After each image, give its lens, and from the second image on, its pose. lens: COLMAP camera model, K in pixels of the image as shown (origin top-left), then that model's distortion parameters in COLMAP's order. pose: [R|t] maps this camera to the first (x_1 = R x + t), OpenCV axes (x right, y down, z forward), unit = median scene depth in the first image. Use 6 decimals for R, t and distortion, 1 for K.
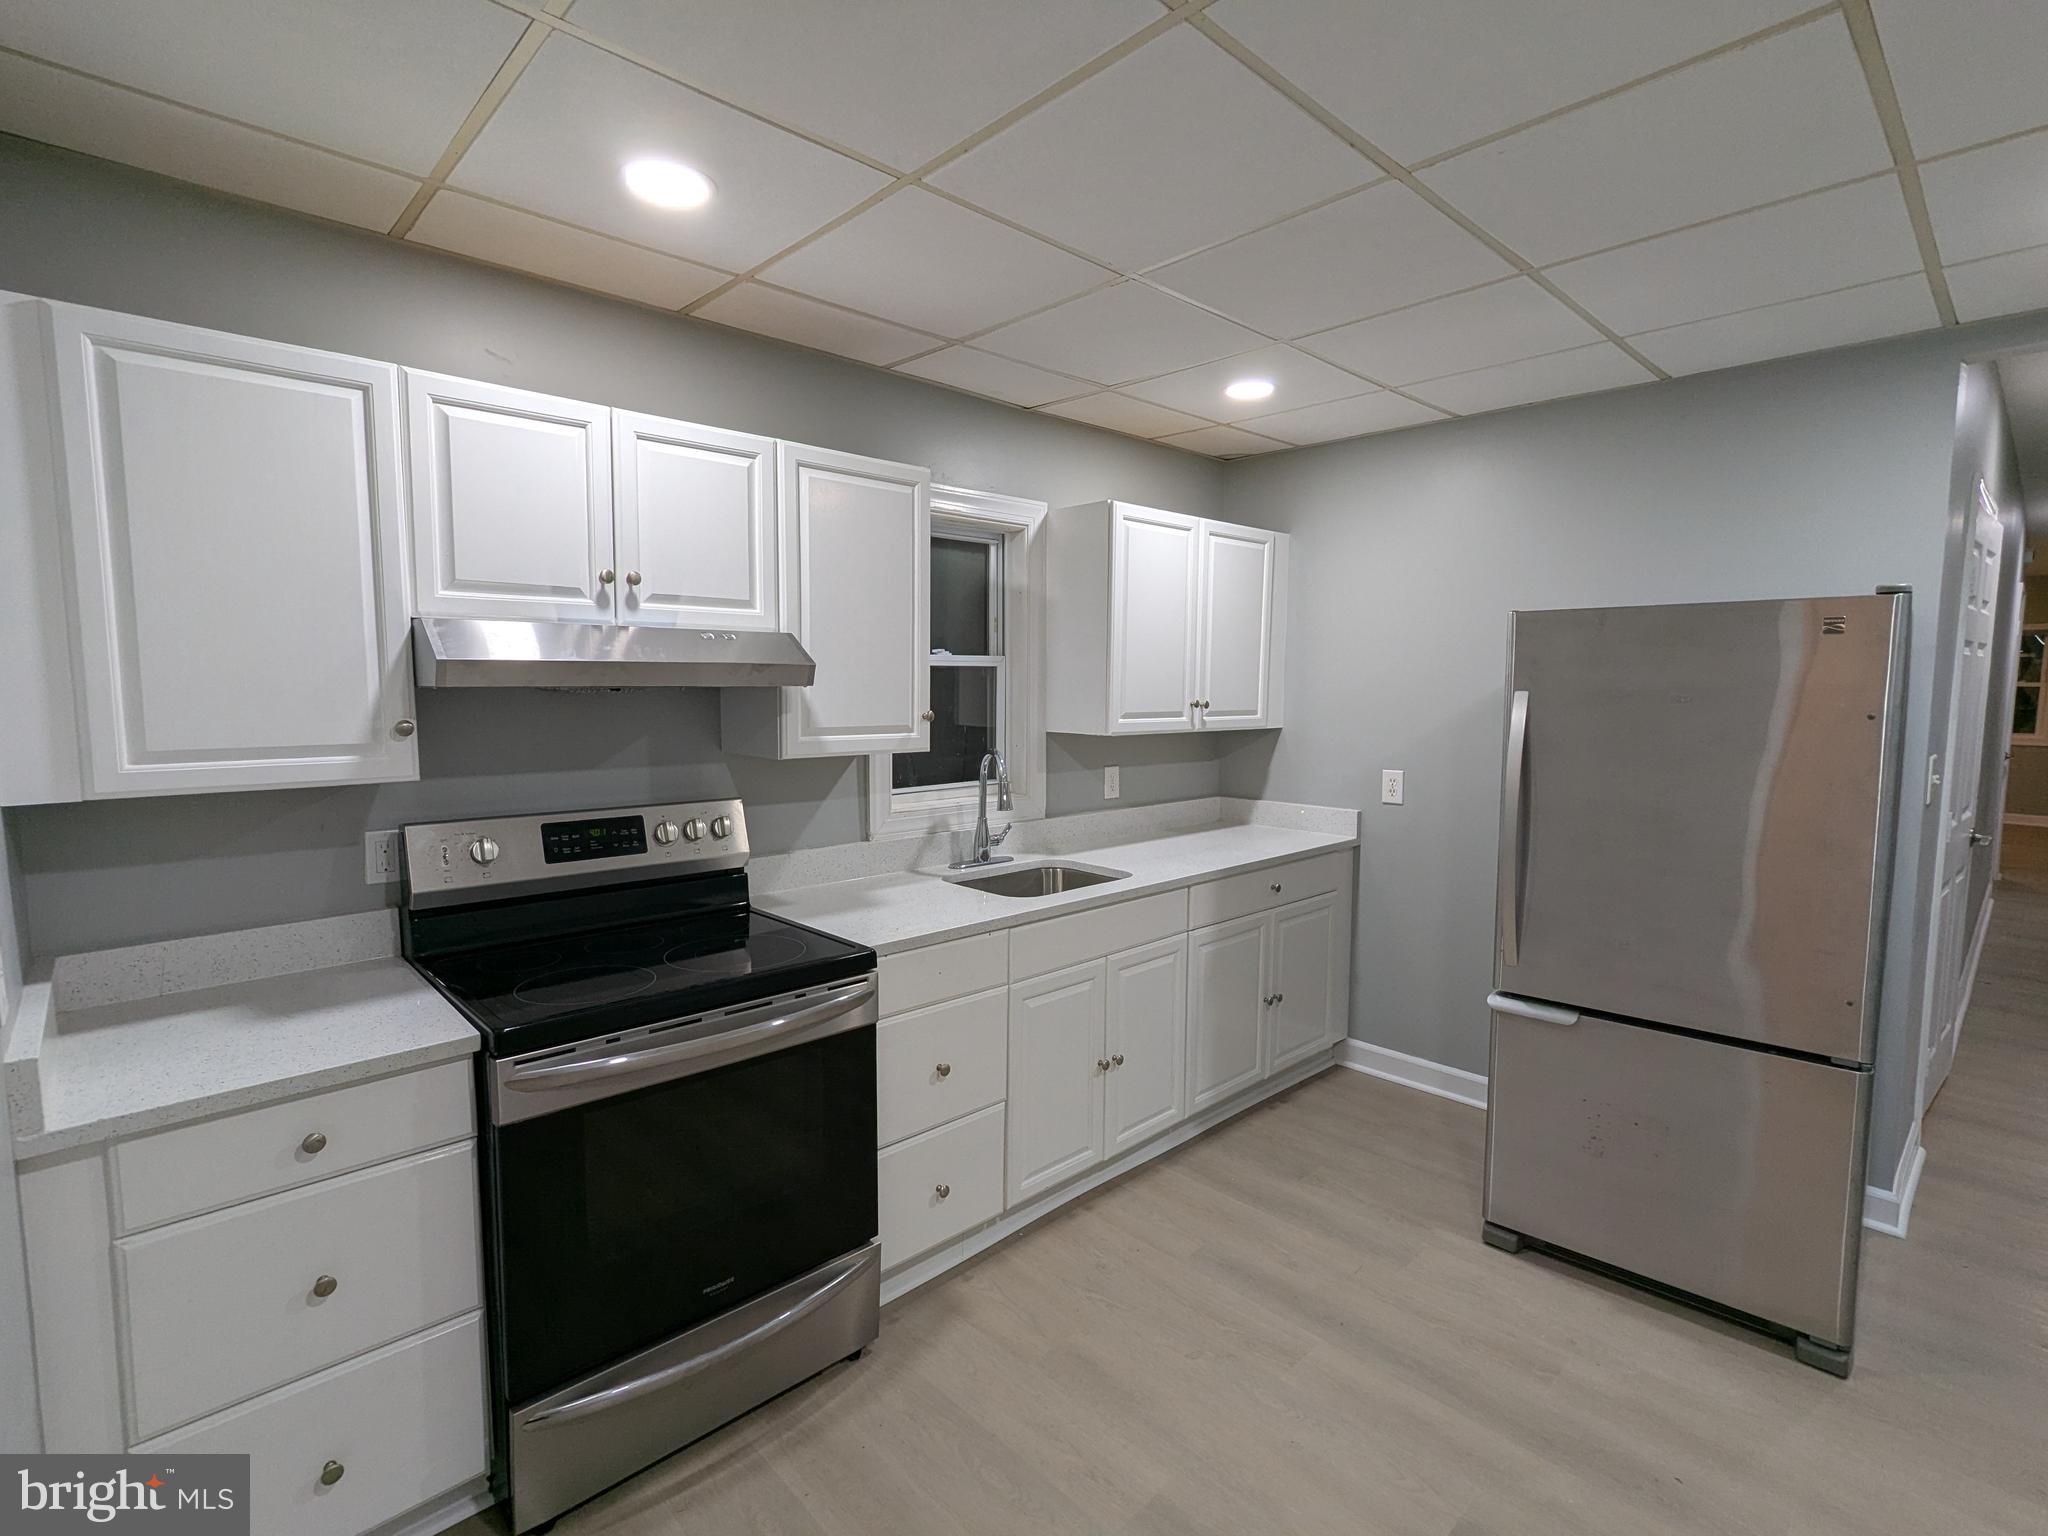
lens RADIAL K [[964.8, 0, 1019.4], [0, 964.8, 766.6], [0, 0, 1]] dist [-0.001789, 0.000492]
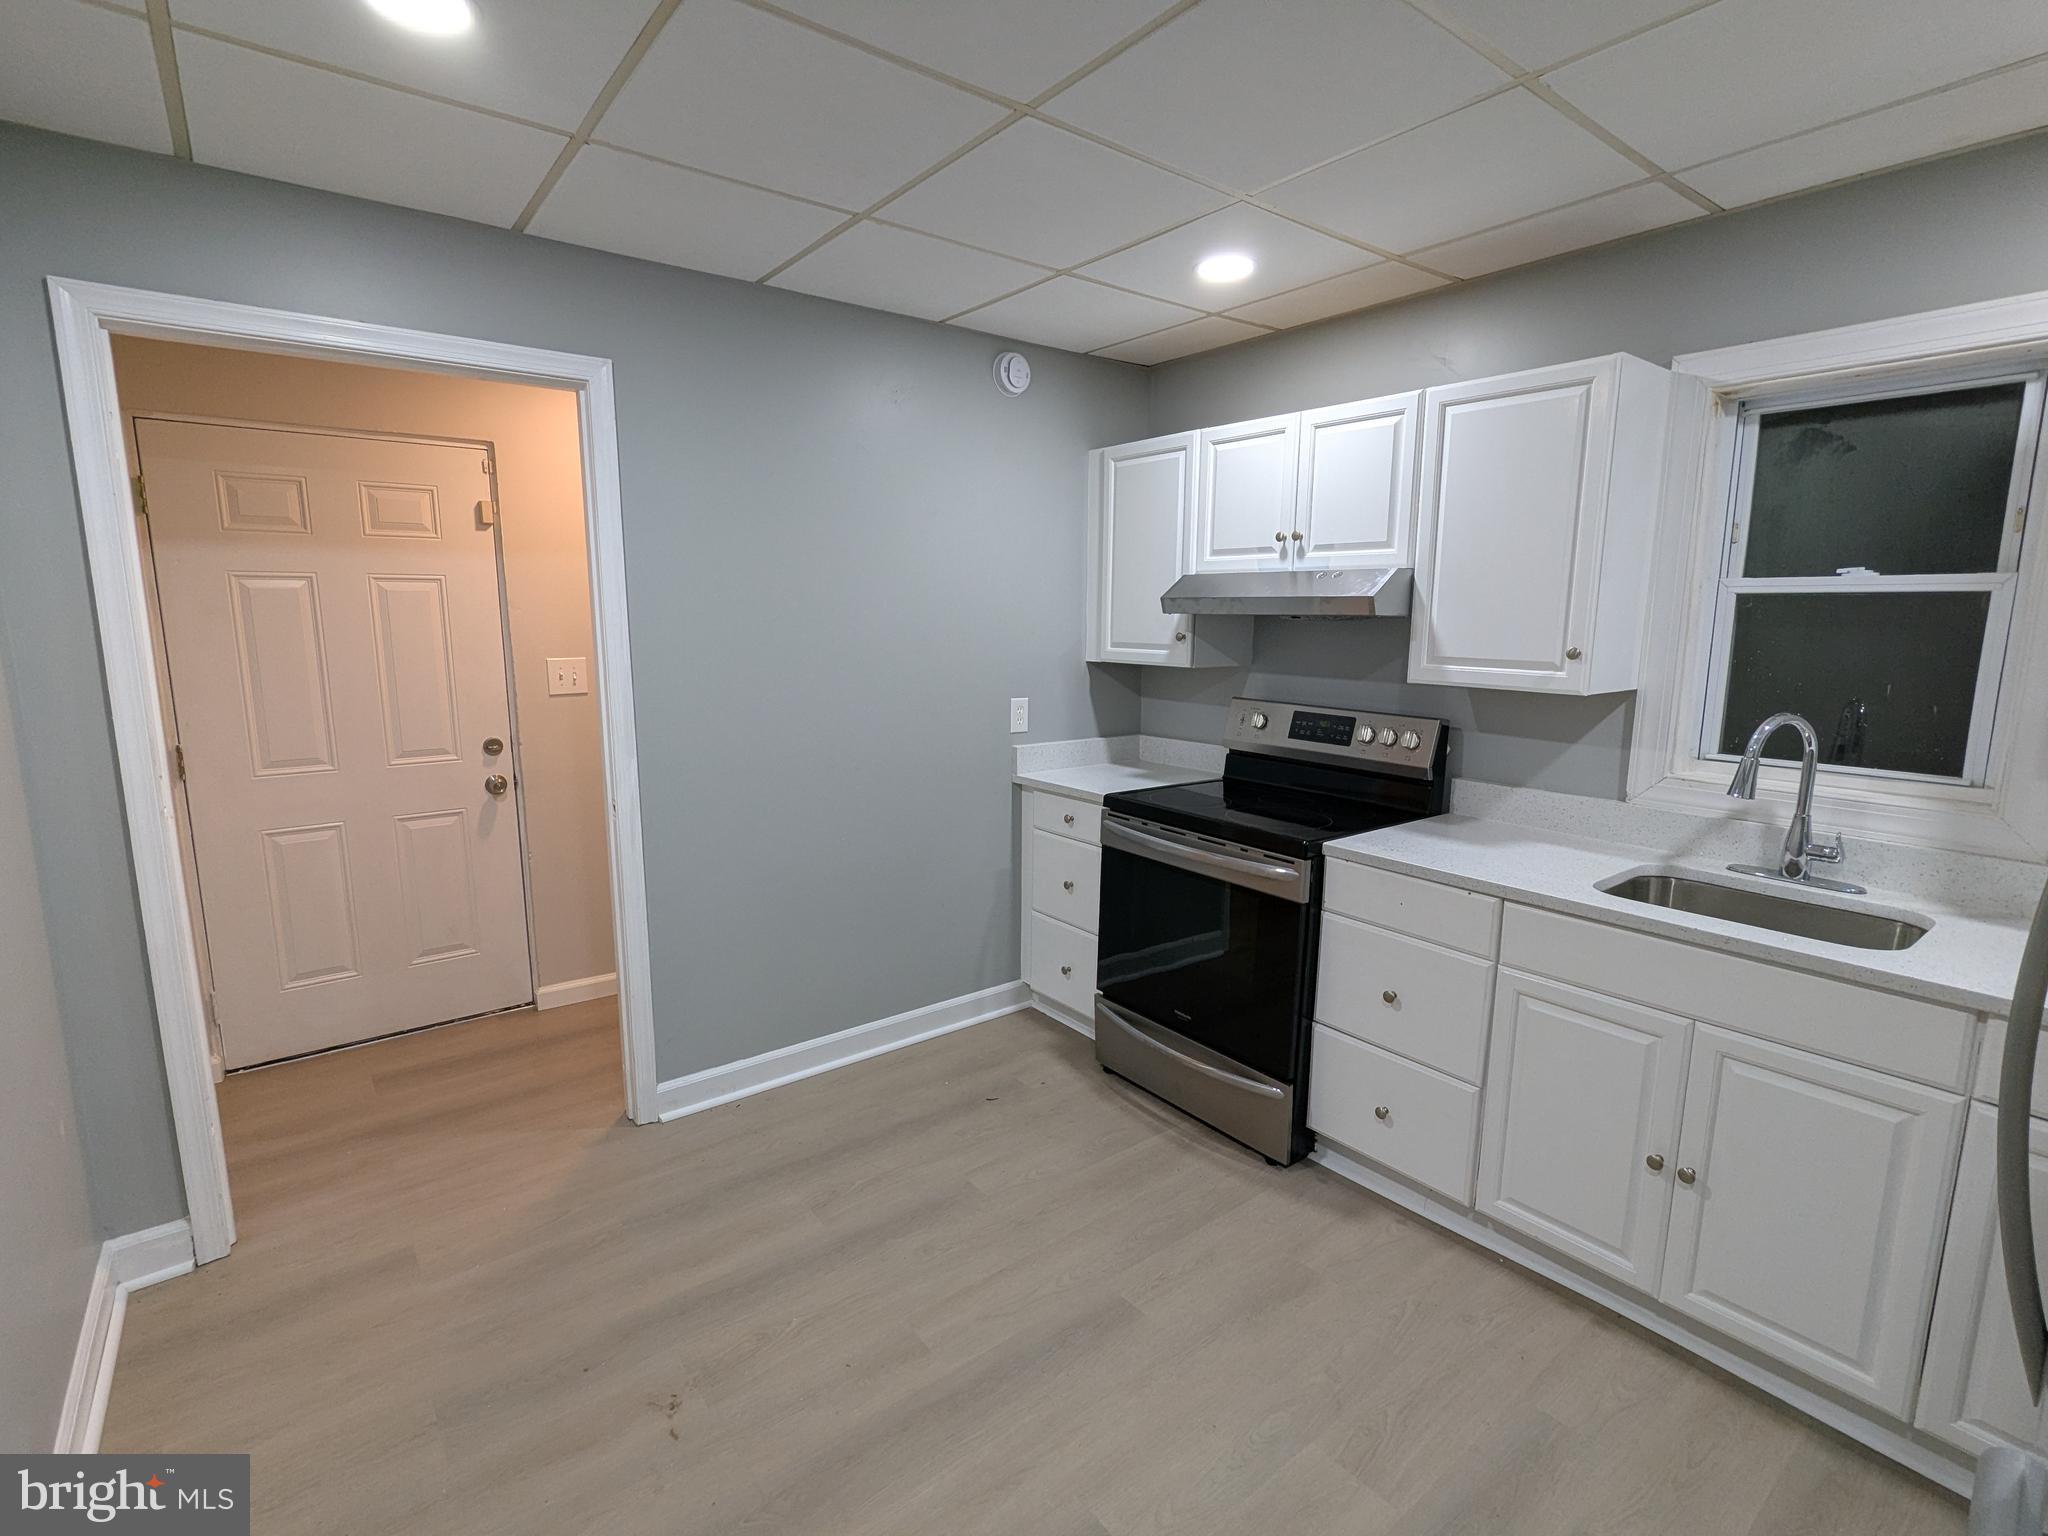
lens RADIAL K [[964.8, 0, 1024.4], [0, 964.8, 766.0], [0, 0, 1]] dist [-0.001789, 0.000492]
pose [[-0.089611, 0.152938, -0.984165, 0.839370], [-0.098774, 0.981904, 0.161580, -0.045676], [0.991067, 0.111689, -0.072883, 0.608623]]
